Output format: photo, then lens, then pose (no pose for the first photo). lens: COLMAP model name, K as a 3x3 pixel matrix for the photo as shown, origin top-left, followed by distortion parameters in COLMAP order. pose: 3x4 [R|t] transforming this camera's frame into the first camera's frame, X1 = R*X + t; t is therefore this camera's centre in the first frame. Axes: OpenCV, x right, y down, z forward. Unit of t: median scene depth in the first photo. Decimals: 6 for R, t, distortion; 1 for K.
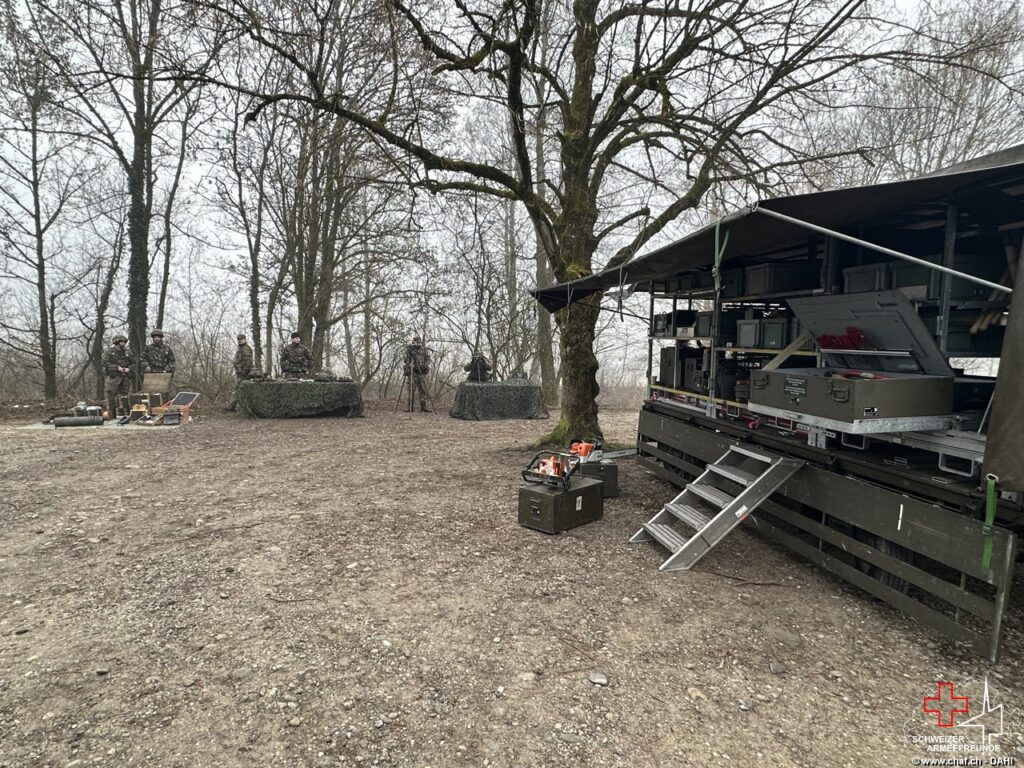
lens RADIAL K [[603.1, 0, 509.8], [0, 603.1, 386.4], [0, 0, 1]] dist [-0.002237, 0.001681]
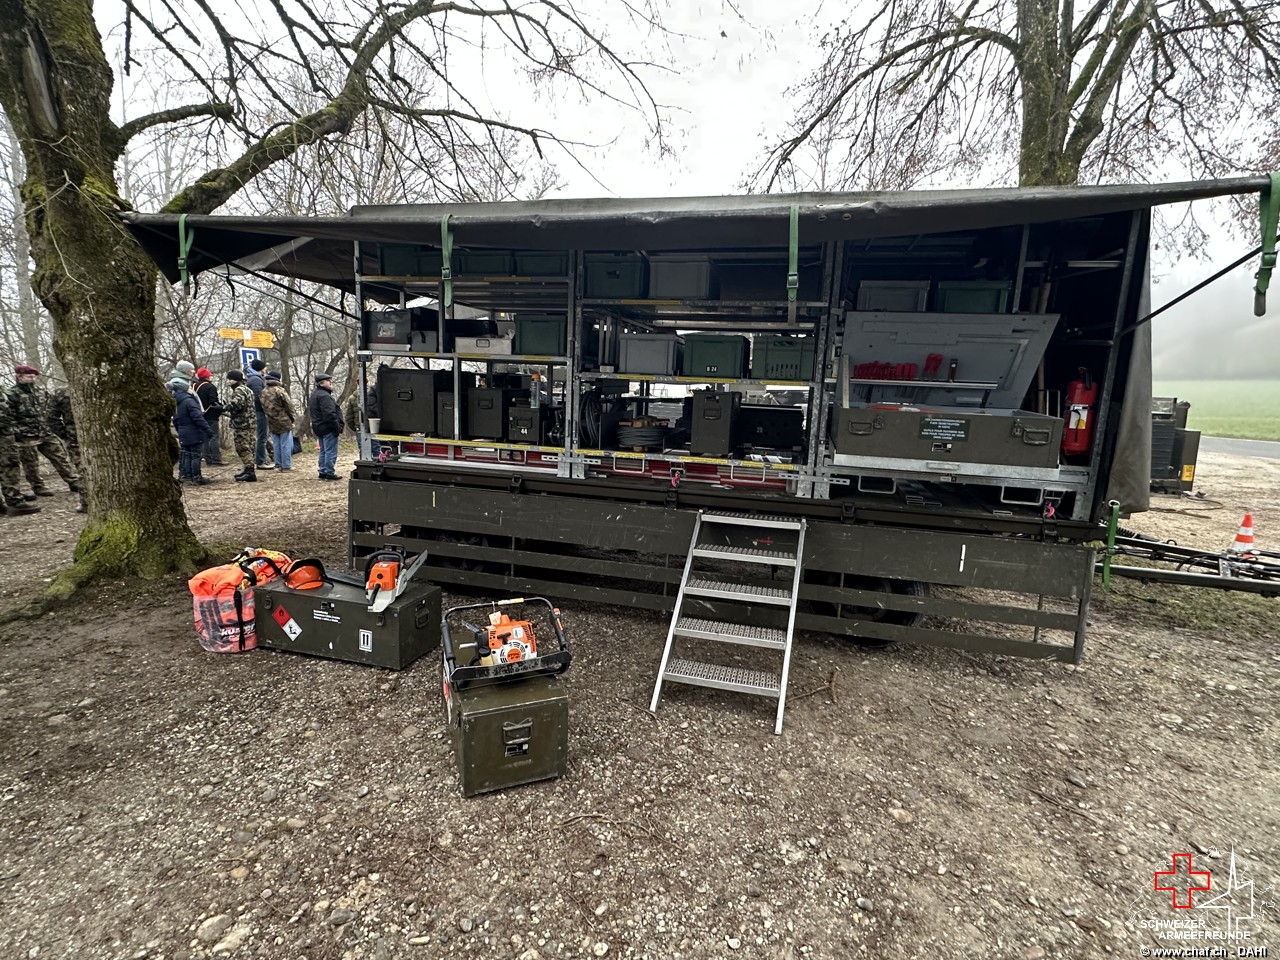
lens RADIAL K [[628.9, 0, 640.0], [0, 628.9, 480.0], [0, 0, 1]] dist [0.000767, 0.000312]
pose [[0.402144, -0.145211, 0.903988, -0.158880], [0.042771, 0.989244, 0.139879, -0.024224], [-0.914577, -0.017587, 0.404029, 0.380037]]
